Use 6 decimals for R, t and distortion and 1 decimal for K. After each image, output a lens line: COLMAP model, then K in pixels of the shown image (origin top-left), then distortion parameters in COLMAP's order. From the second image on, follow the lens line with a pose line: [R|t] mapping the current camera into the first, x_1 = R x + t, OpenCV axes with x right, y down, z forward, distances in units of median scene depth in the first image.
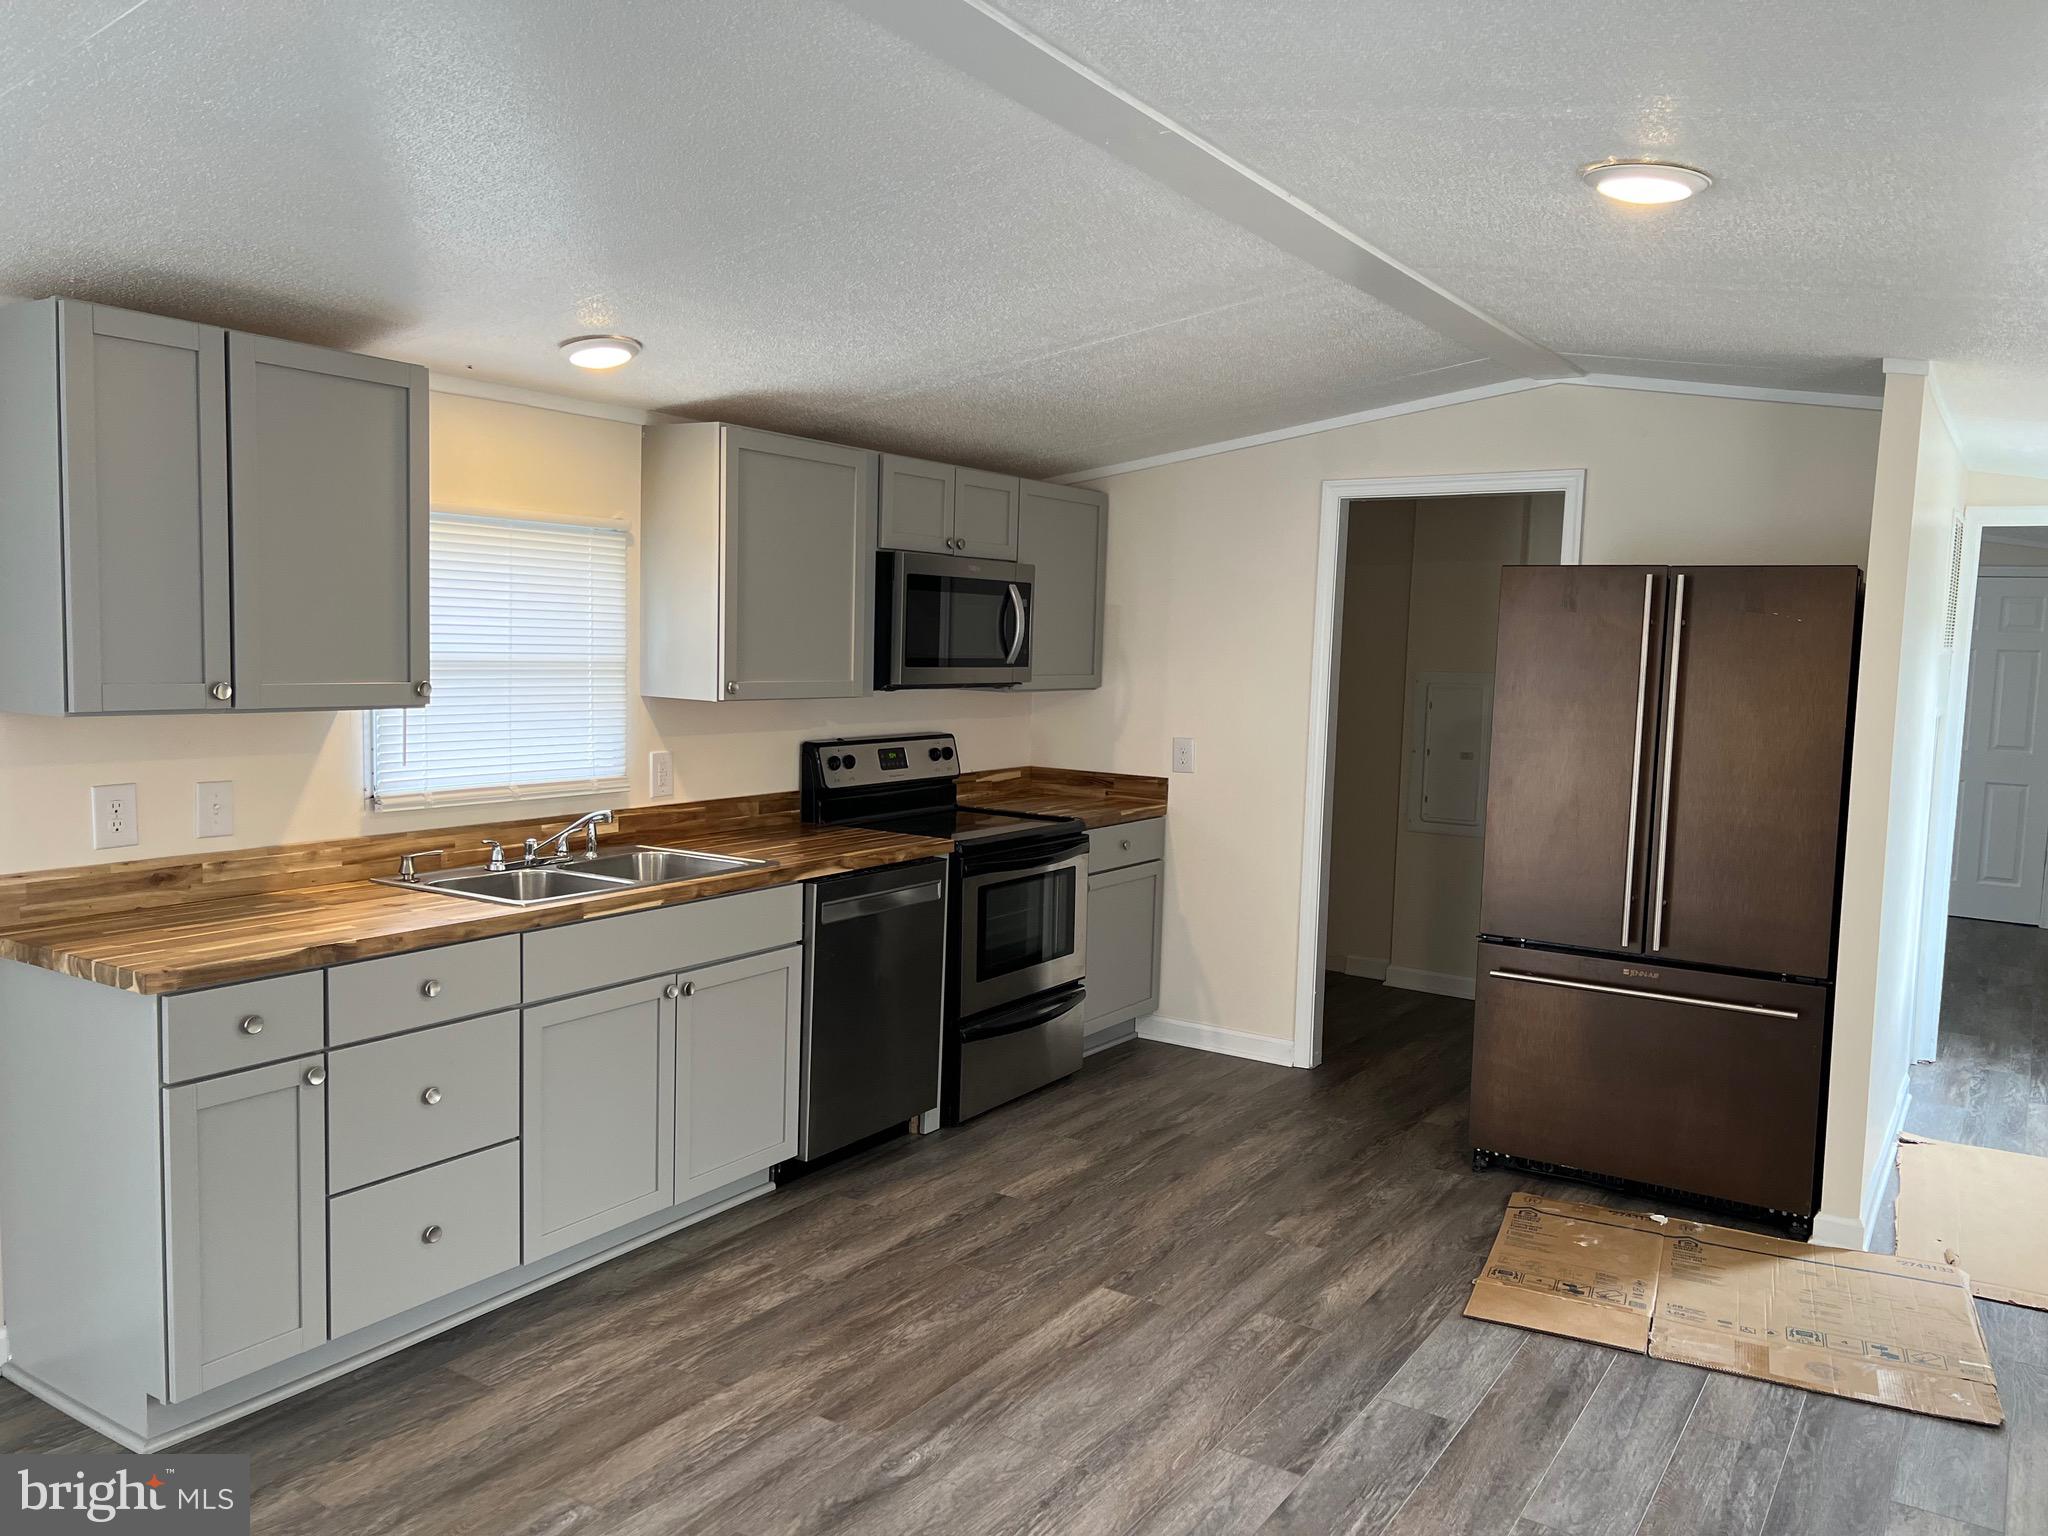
lens RADIAL K [[1537.6, 0, 1029.3], [0, 1537.6, 769.8], [0, 0, 1]] dist [0.023754, -0.012402]
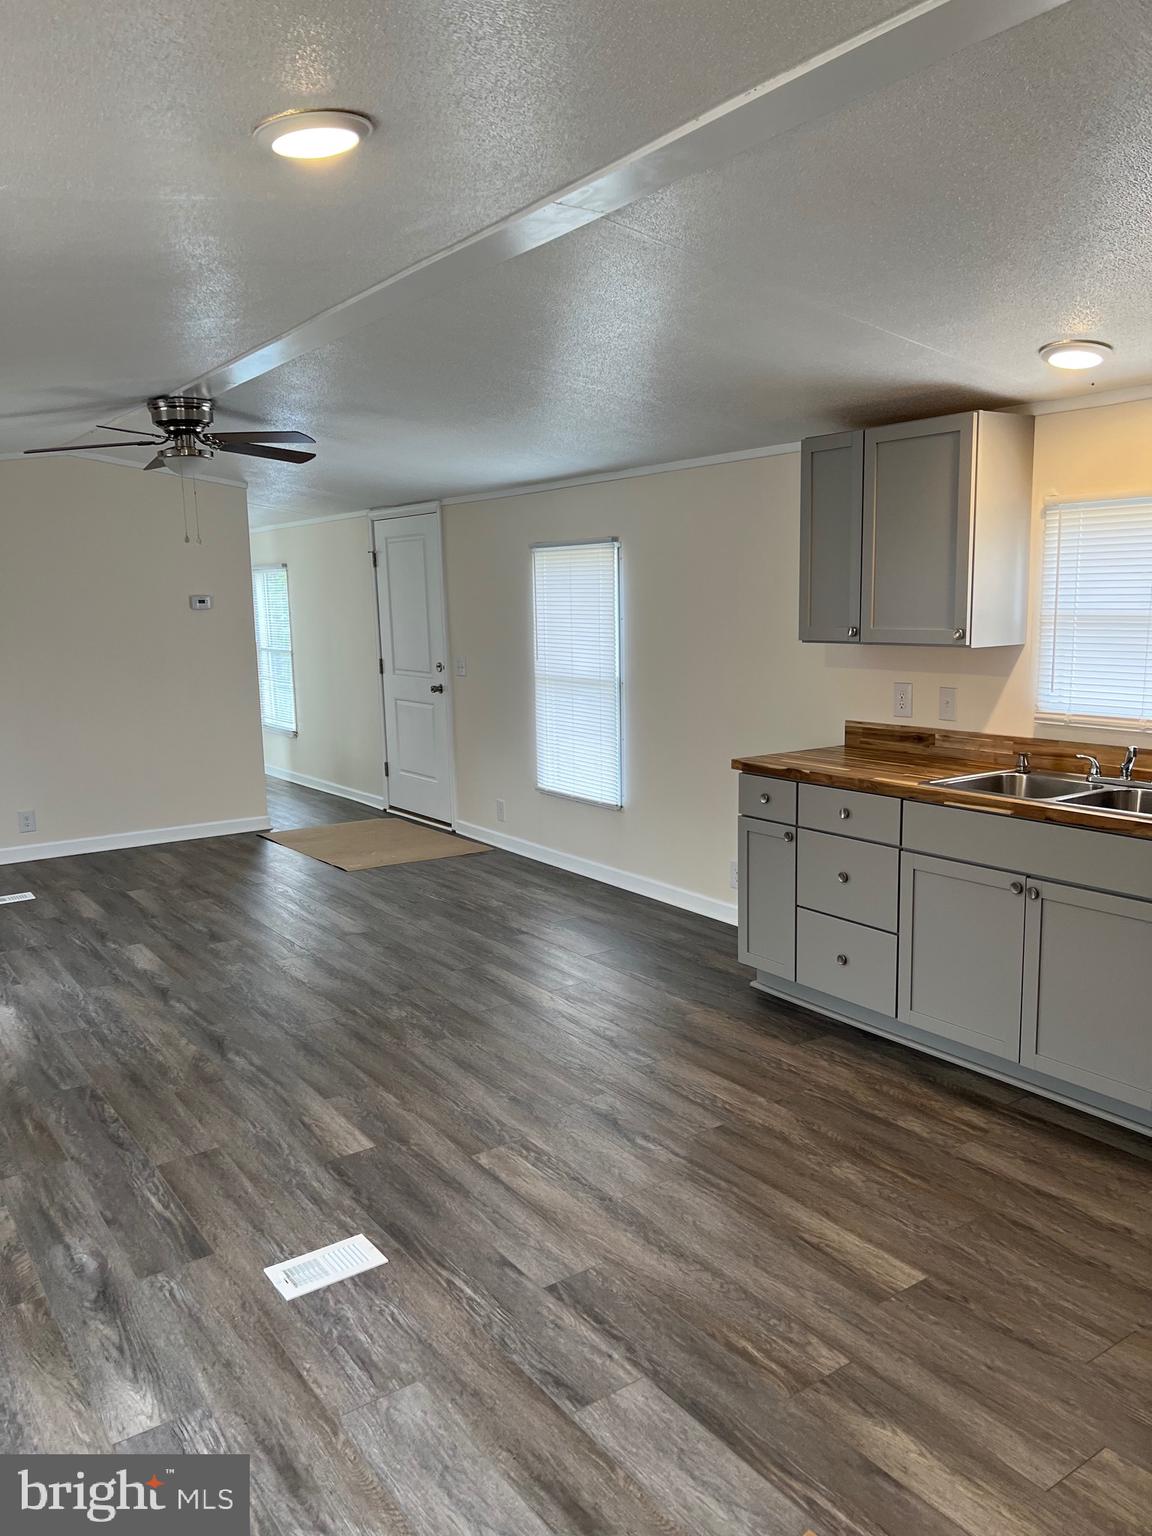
lens RADIAL K [[1153.2, 0, 574.1], [0, 1153.2, 778.5], [0, 0, 1]] dist [0.023754, -0.012402]
pose [[-0.368565, 0.128232, -0.920715, 0.624025], [-0.072904, 0.983402, 0.166147, -0.058493], [0.926739, 0.128360, -0.353099, 0.845053]]
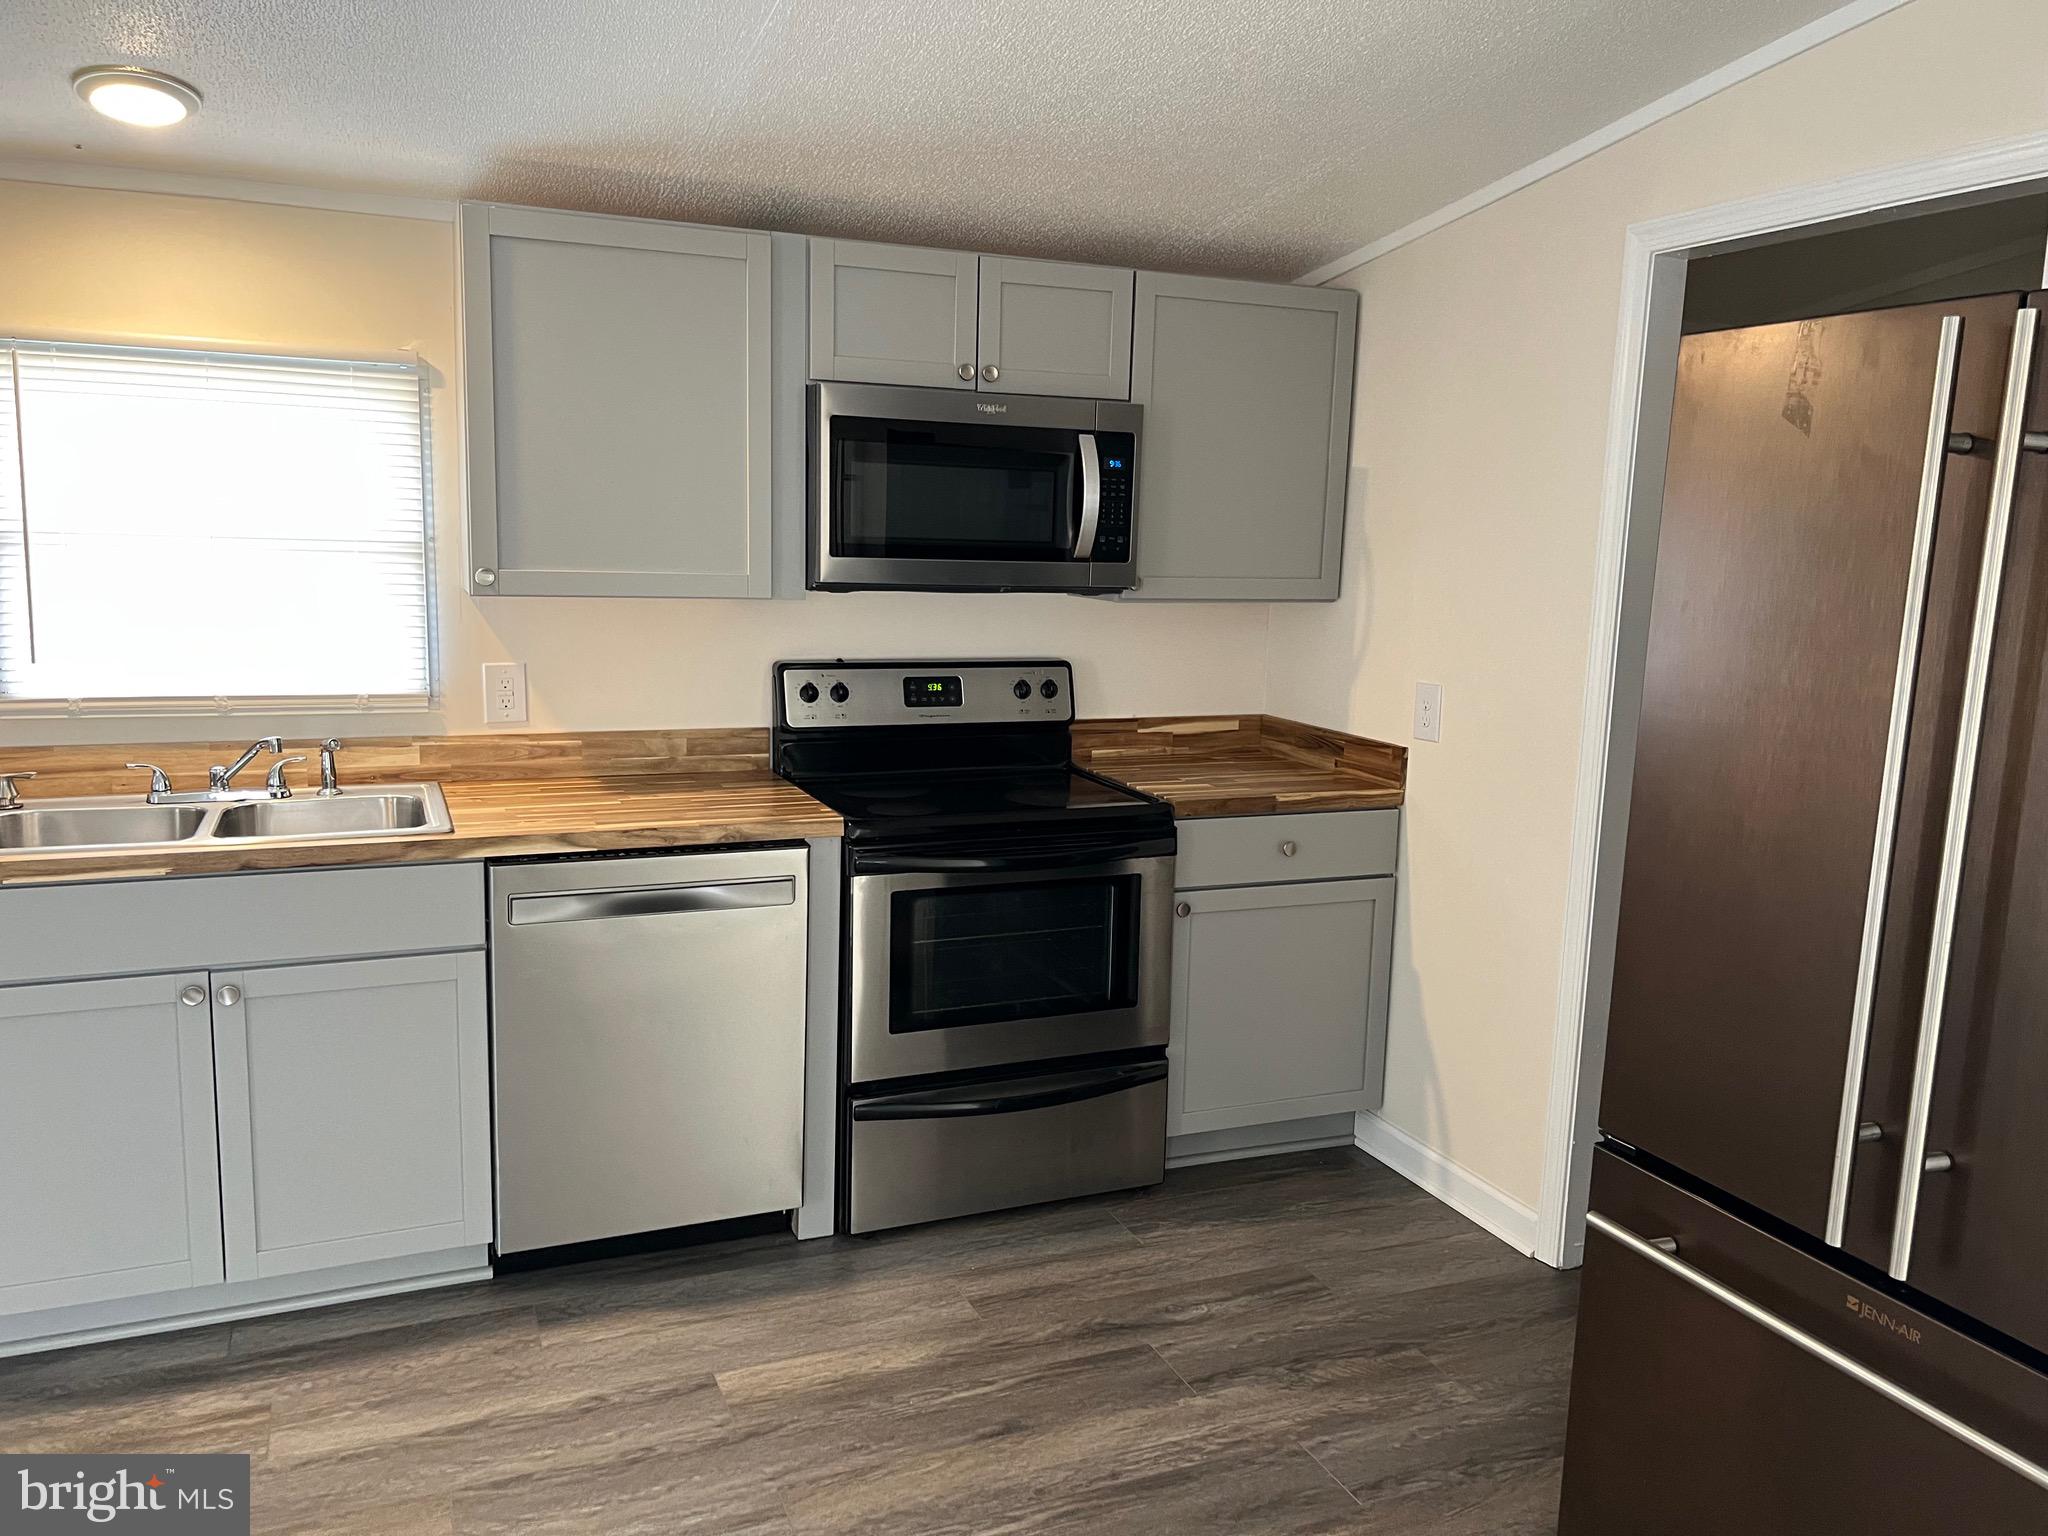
lens RADIAL K [[1537.6, 0, 1014.6], [0, 1537.6, 763.4], [0, 0, 1]] dist [0.023754, -0.012402]
pose [[0.829978, 0.079792, -0.552059, 0.405041], [-0.054009, 0.996561, 0.062841, -0.025243], [0.555175, -0.022340, 0.831433, 0.526310]]
